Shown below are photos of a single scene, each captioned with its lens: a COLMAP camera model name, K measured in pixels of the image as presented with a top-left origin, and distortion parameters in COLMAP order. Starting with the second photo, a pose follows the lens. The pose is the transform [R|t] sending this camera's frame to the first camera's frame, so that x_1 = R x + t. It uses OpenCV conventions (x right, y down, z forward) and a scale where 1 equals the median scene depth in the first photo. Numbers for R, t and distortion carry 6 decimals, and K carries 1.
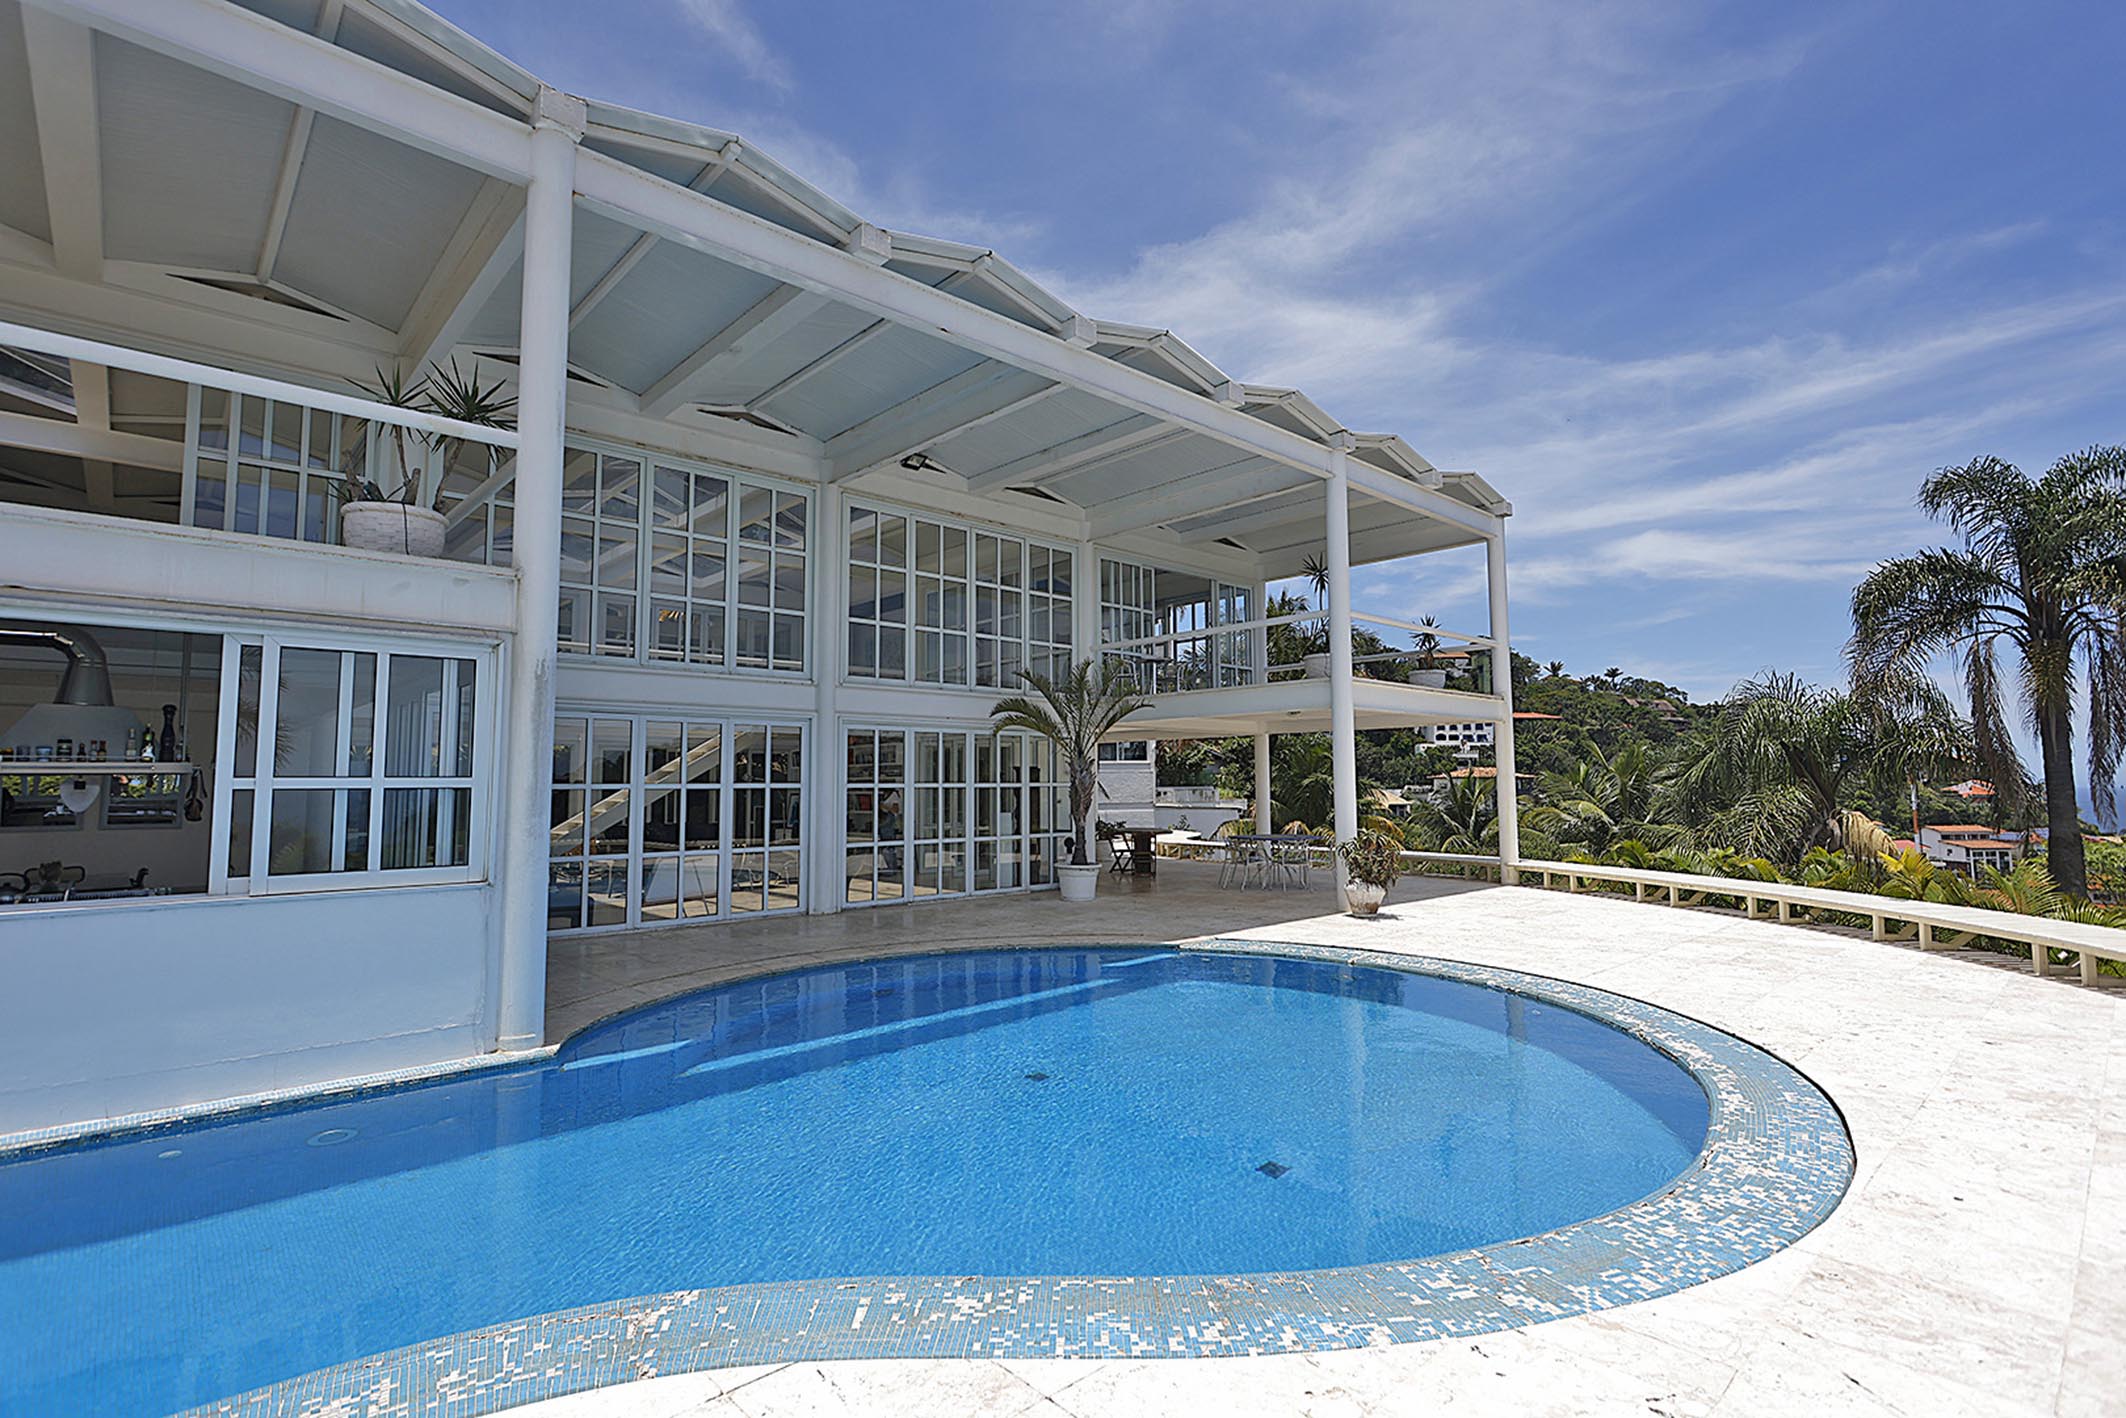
lens RADIAL K [[1002.7, 0, 1072.3], [0, 1002.7, 700.5], [0, 0, 1]] dist [-0.001110, 0.001341]
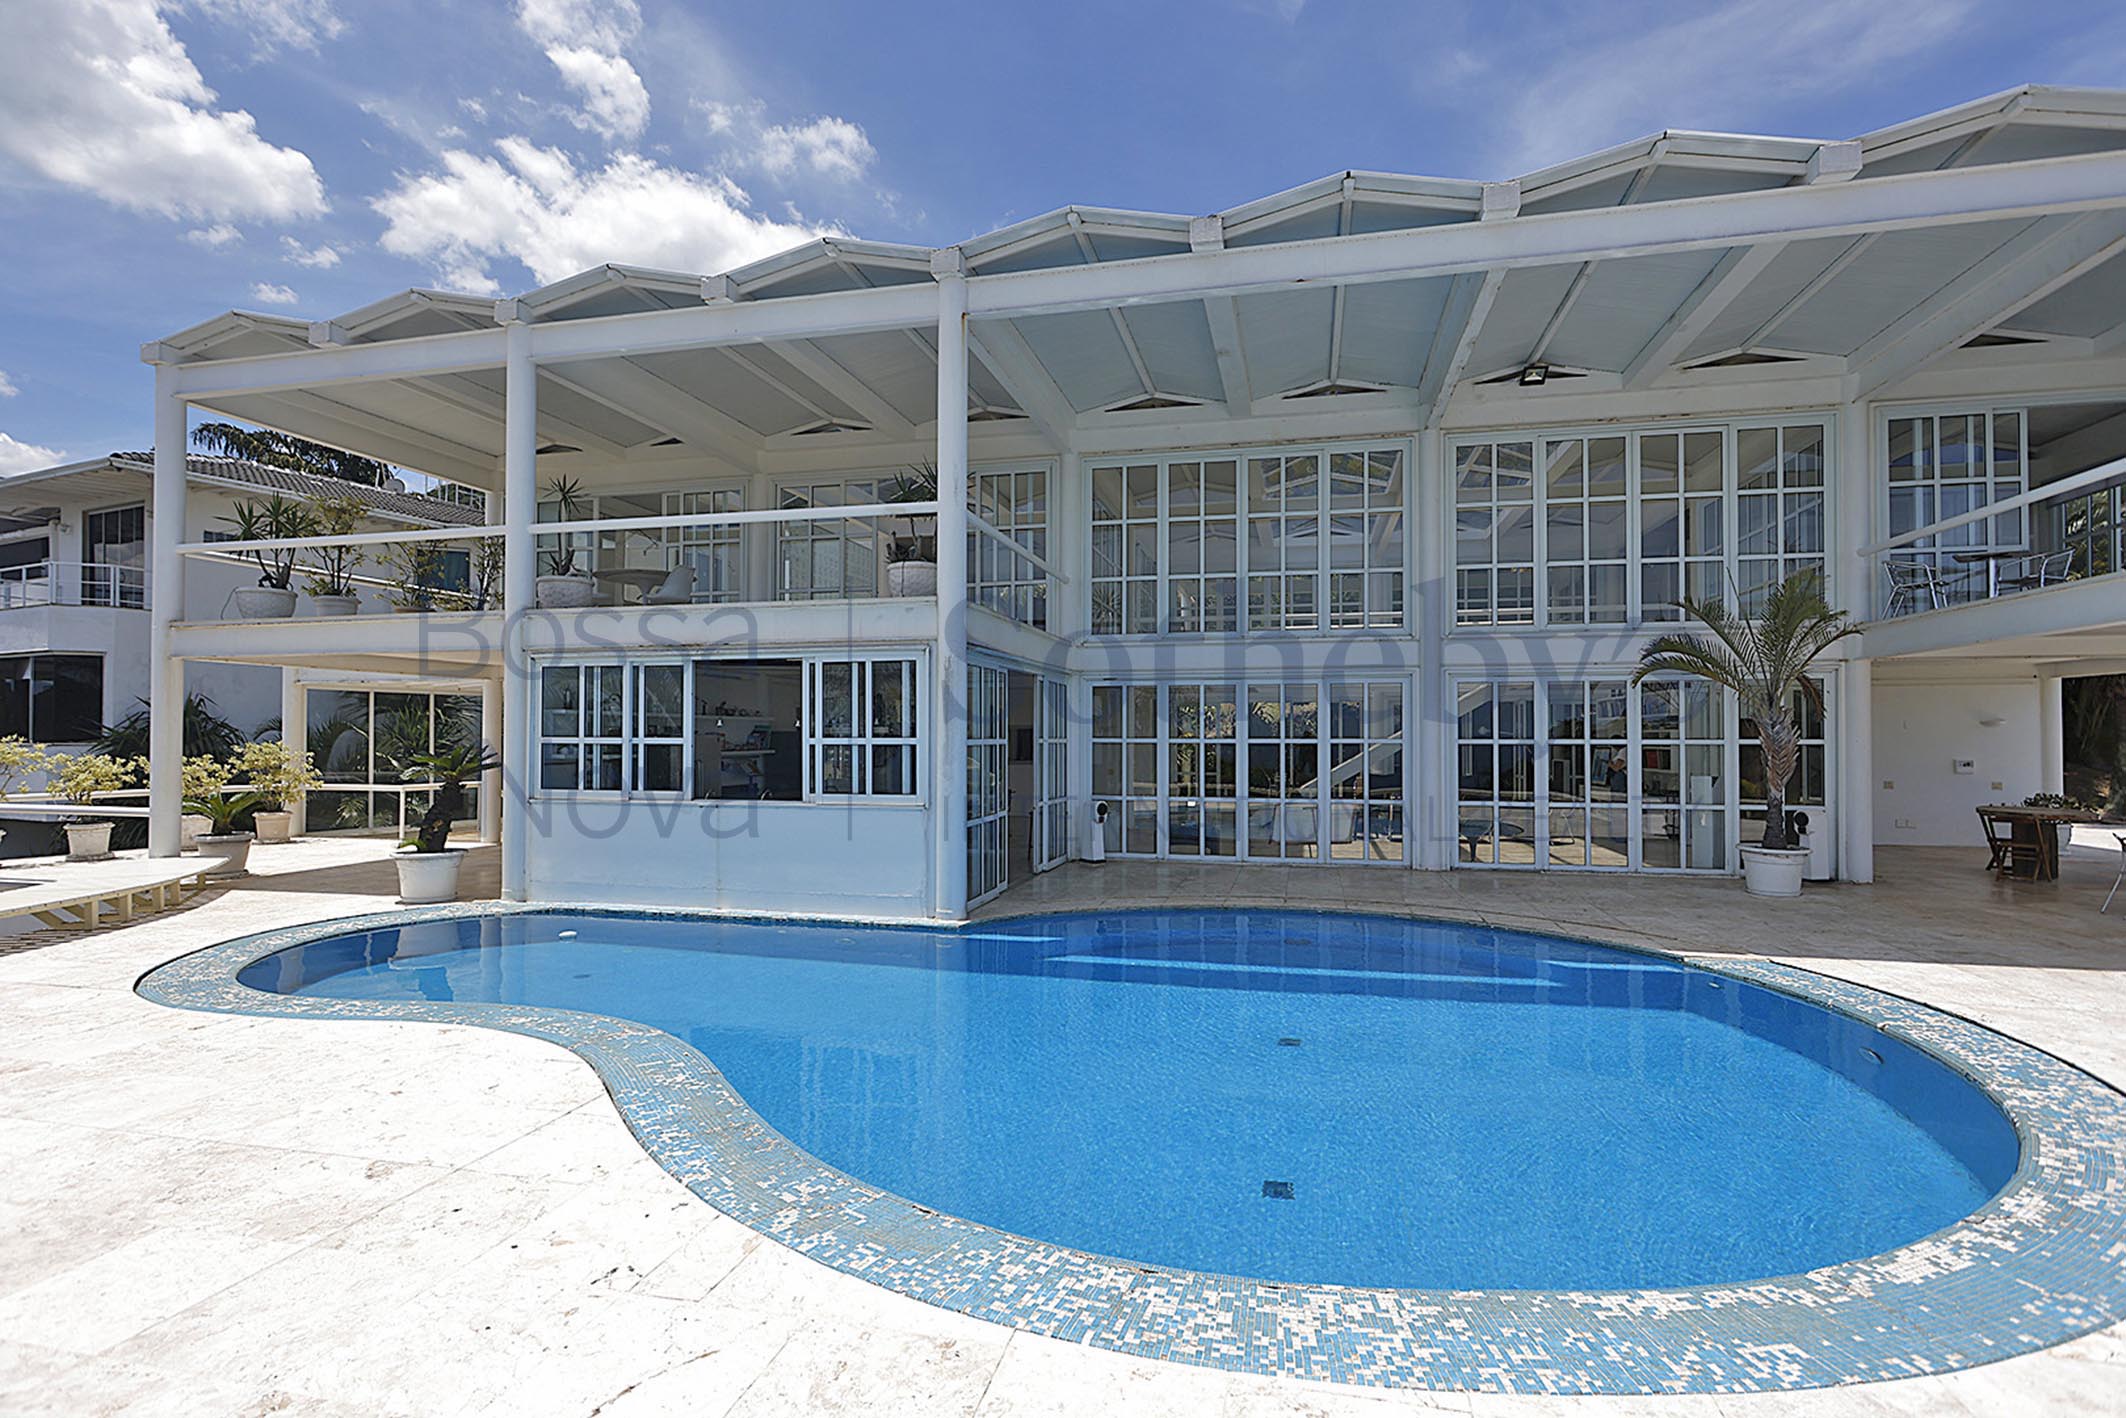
lens RADIAL K [[1002.7, 0, 1068.6], [0, 1002.7, 719.2], [0, 0, 1]] dist [-0.001110, 0.001341]
pose [[0.556914, -0.006670, -0.830543, 0.888899], [0.066822, 0.997086, 0.036800, 0.008627], [0.827877, -0.075993, 0.555737, 0.380693]]
